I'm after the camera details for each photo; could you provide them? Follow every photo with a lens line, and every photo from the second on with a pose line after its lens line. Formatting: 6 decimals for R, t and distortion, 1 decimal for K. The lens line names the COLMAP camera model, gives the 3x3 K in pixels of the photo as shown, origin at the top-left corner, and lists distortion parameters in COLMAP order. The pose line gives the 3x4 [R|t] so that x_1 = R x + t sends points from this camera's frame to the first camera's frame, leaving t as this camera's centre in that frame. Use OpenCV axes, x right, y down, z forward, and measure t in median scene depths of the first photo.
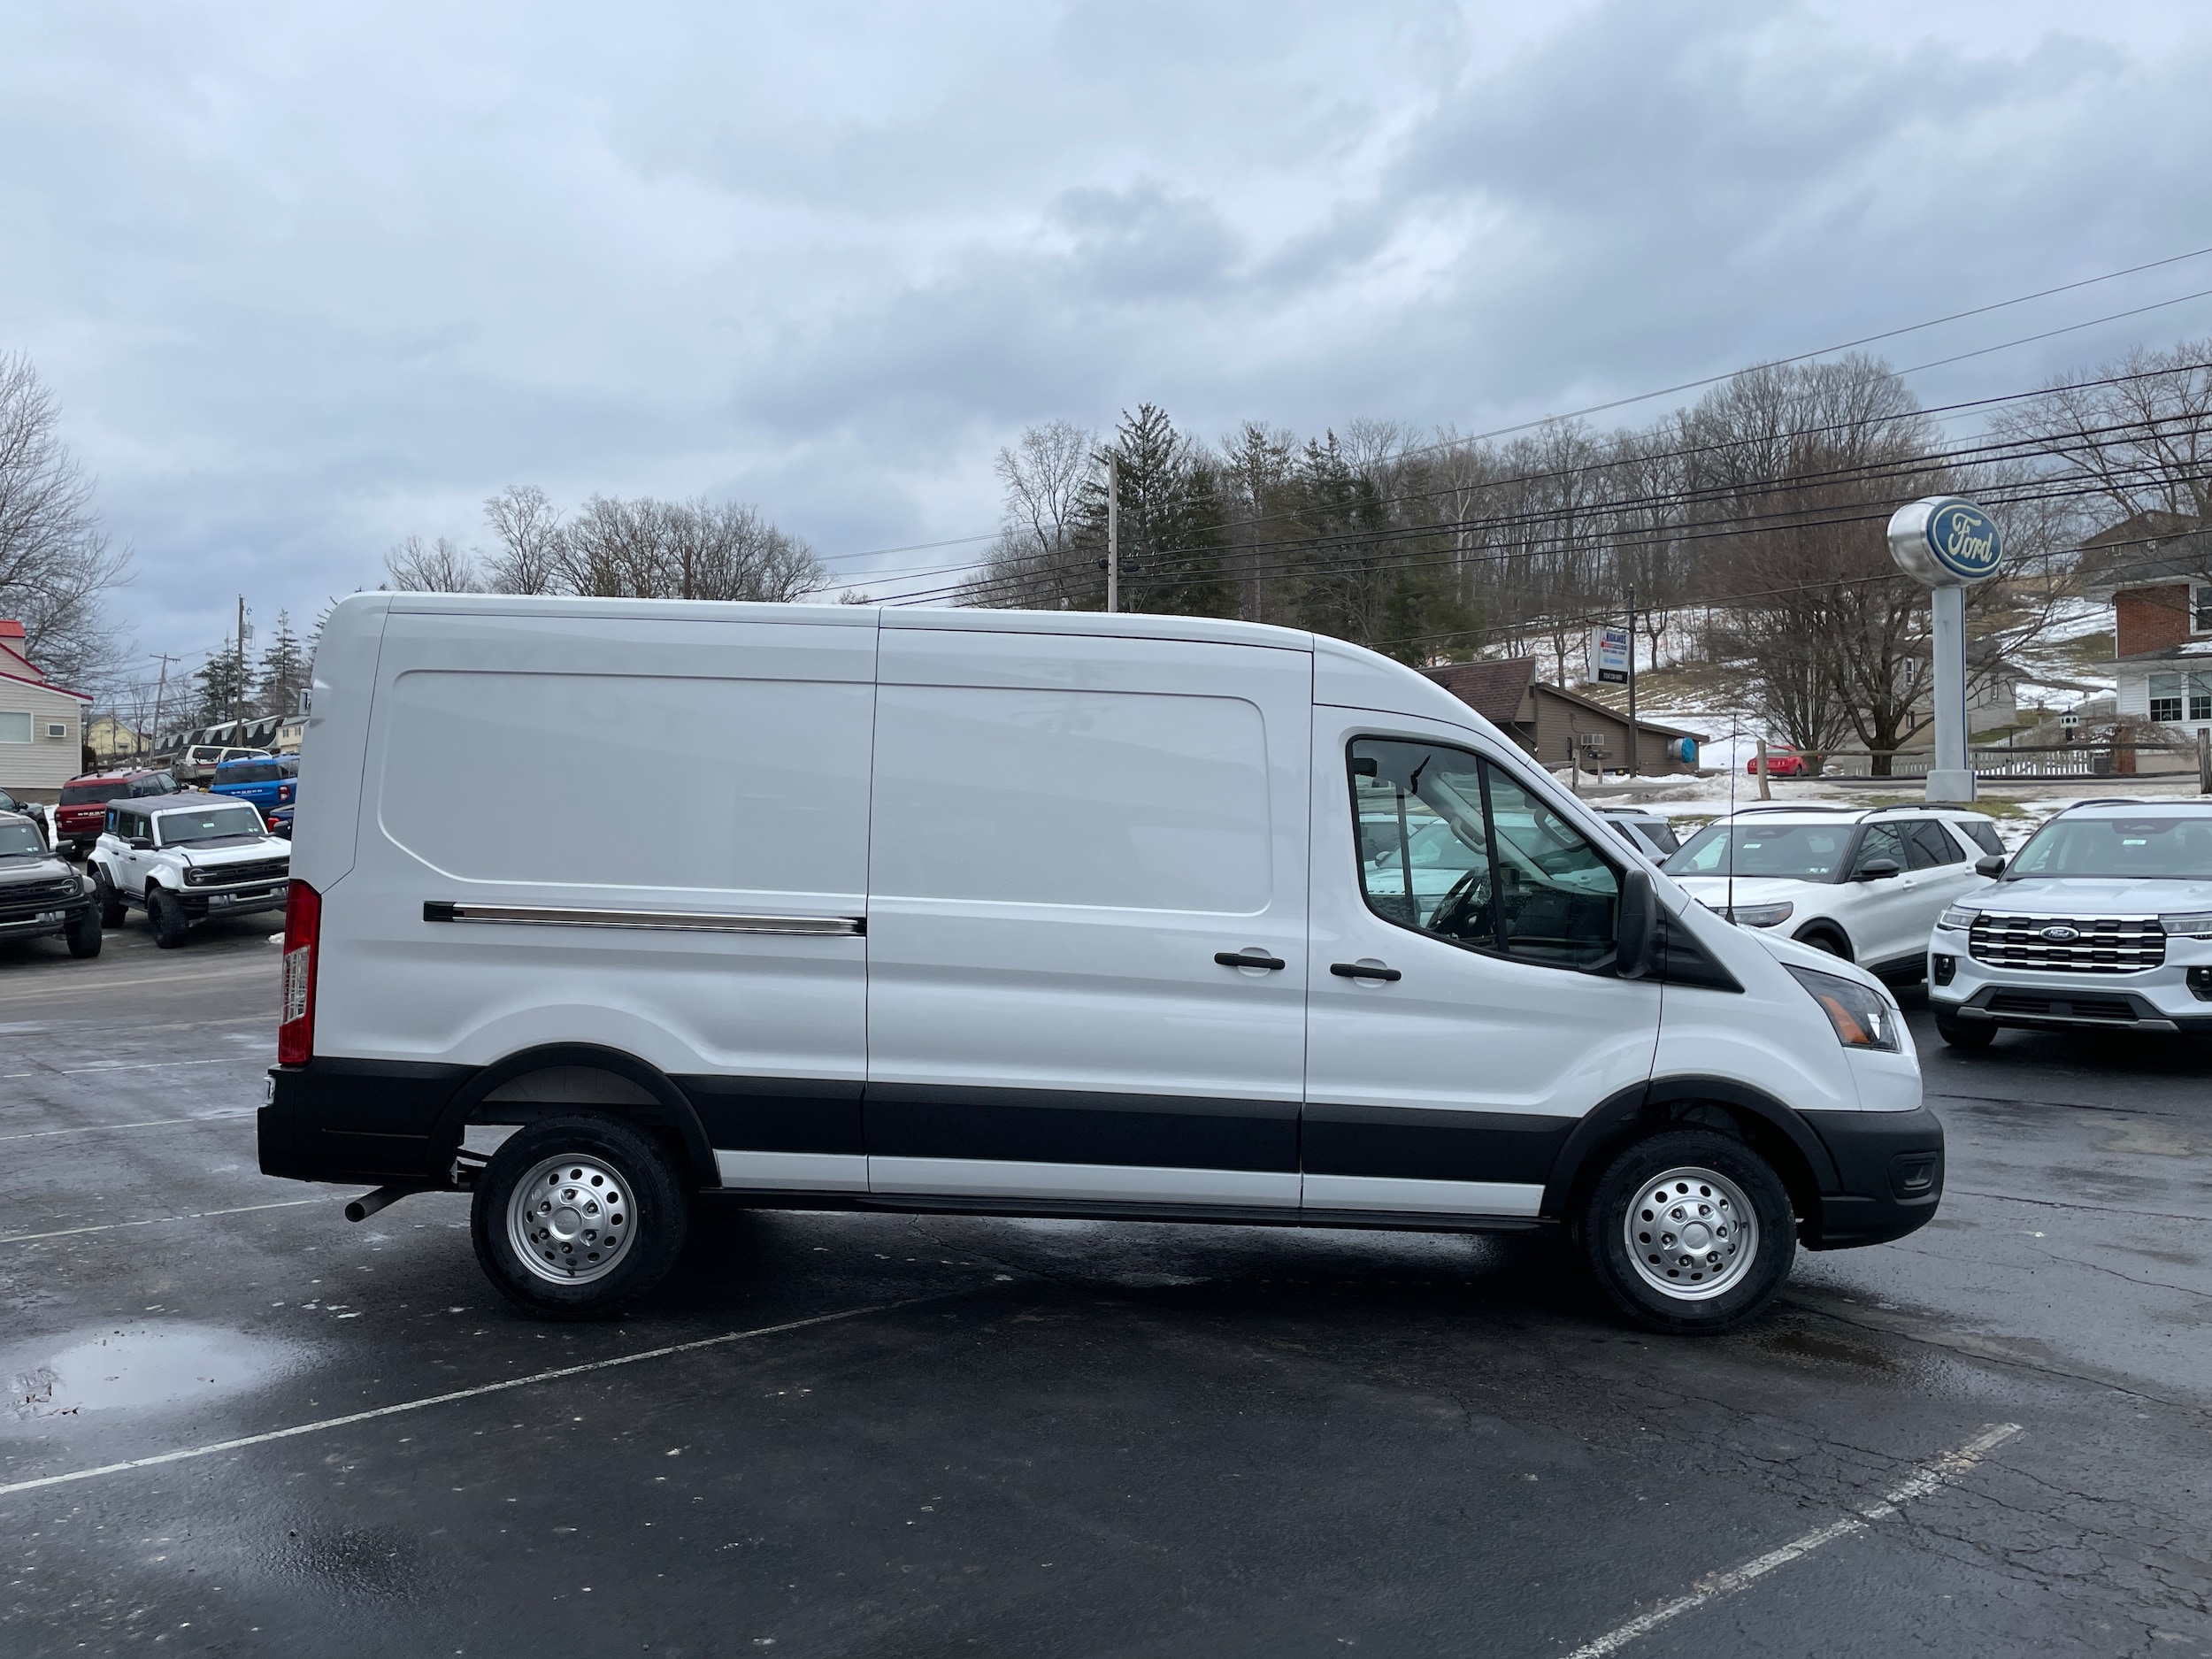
lens RADIAL K [[1672.2, 0, 1118.4], [0, 1672.2, 815.4], [0, 0, 1]] dist [0.098387, -0.125138]
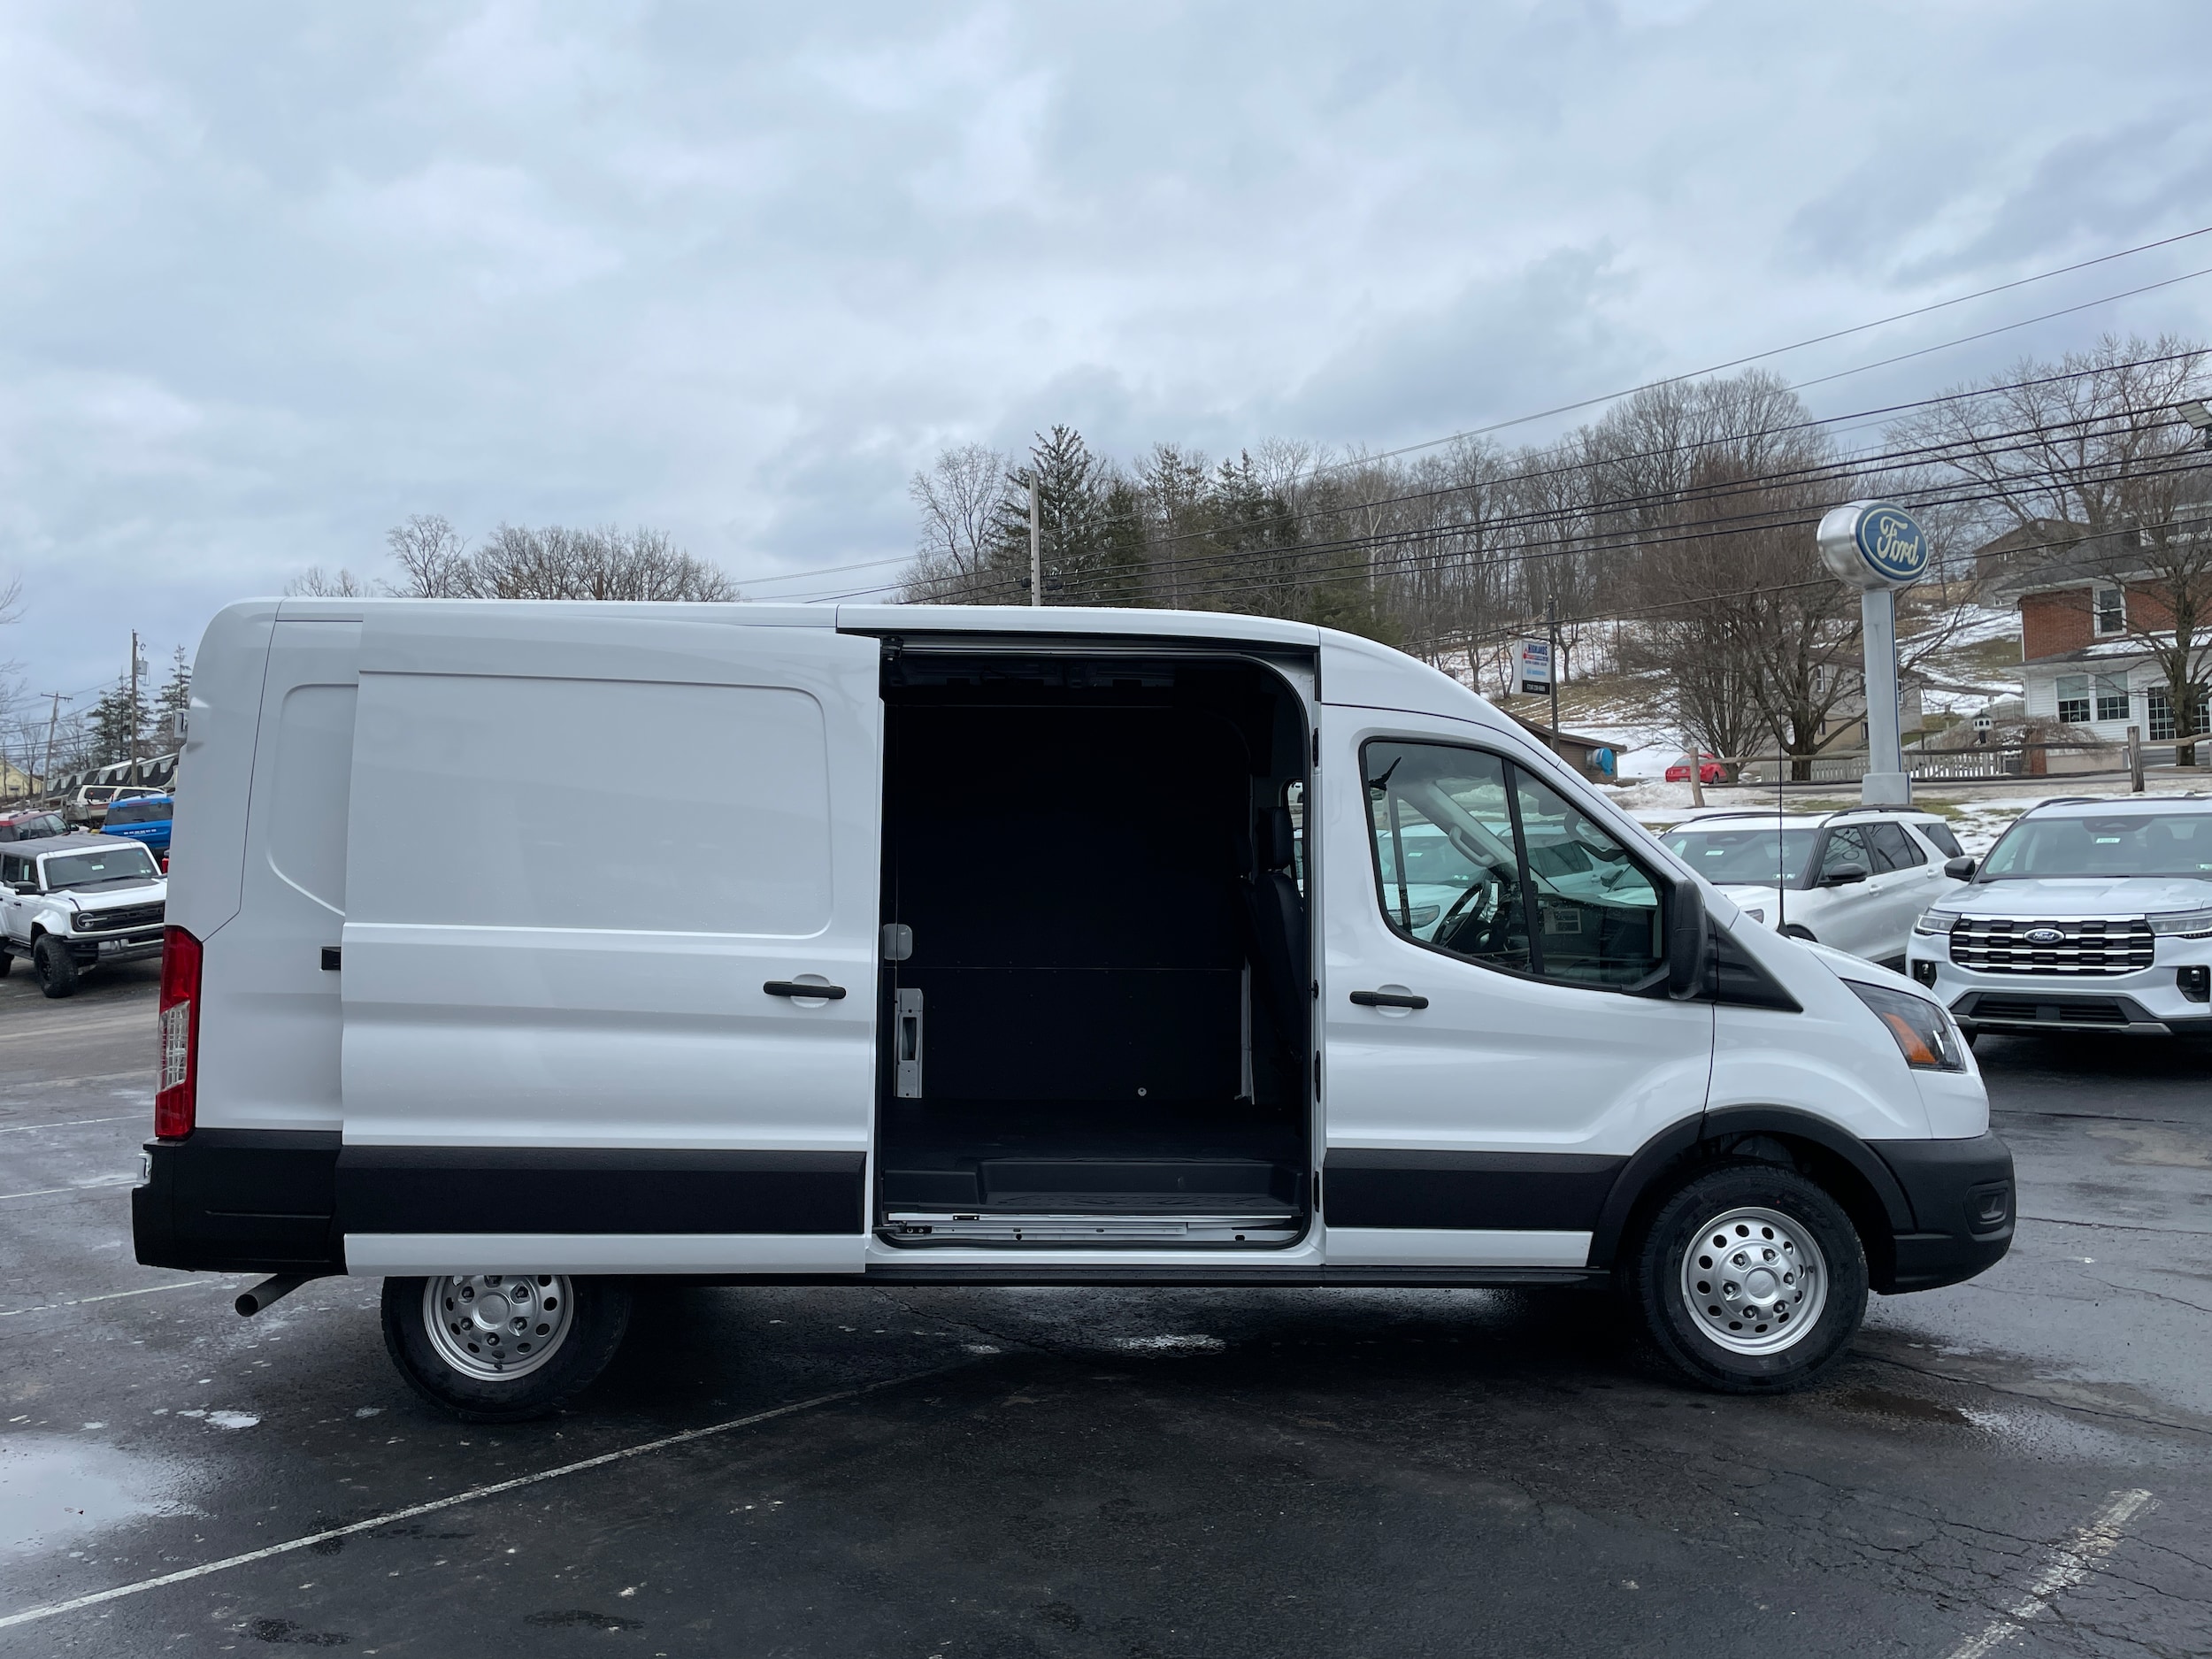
lens RADIAL K [[1665.2, 0, 1103.8], [0, 1665.2, 816.5], [0, 0, 1]] dist [0.105023, -0.132540]
pose [[0.998965, -0.021123, 0.040287, -0.034955], [0.021611, 0.999698, -0.011705, 0.001945], [-0.040028, 0.012563, 0.999120, 0.096353]]
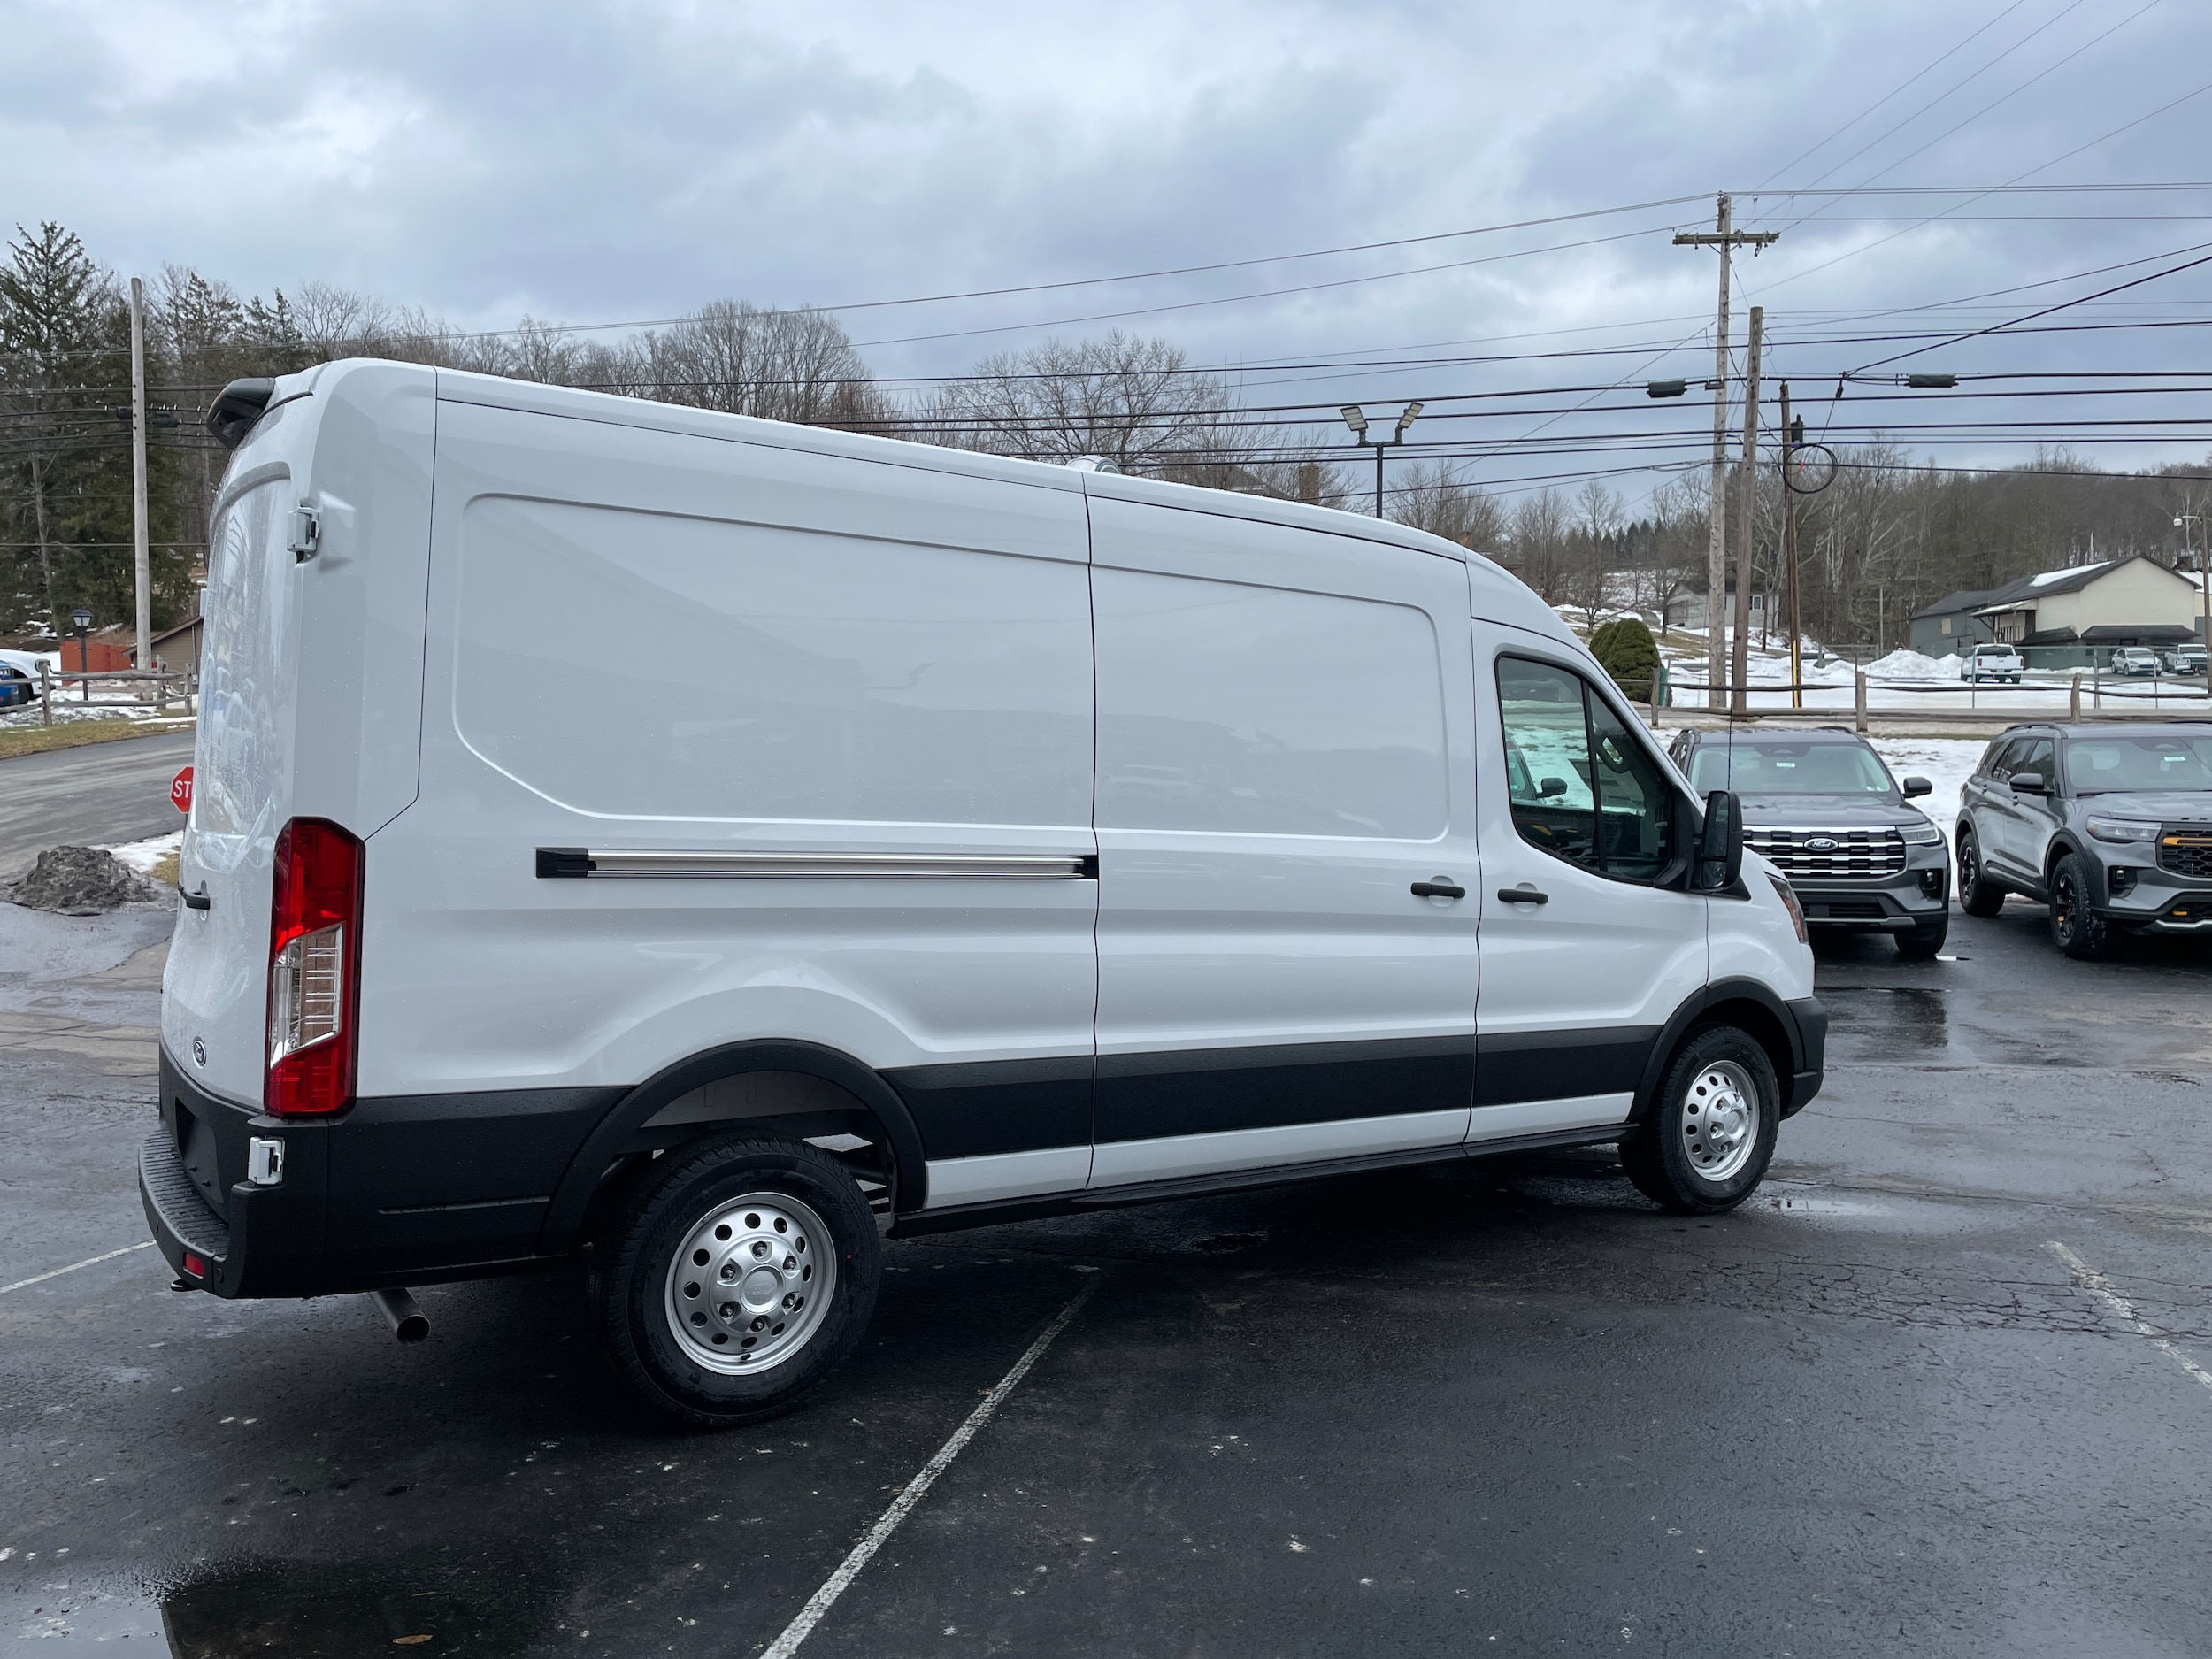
lens RADIAL K [[1665.2, 0, 1103.8], [0, 1665.2, 816.5], [0, 0, 1]] dist [0.105023, -0.132540]
pose [[0.822221, -0.014930, 0.568972, -0.539434], [-0.012698, 0.998926, 0.044562, 0.005594], [-0.569026, -0.043865, 0.821149, 0.299833]]
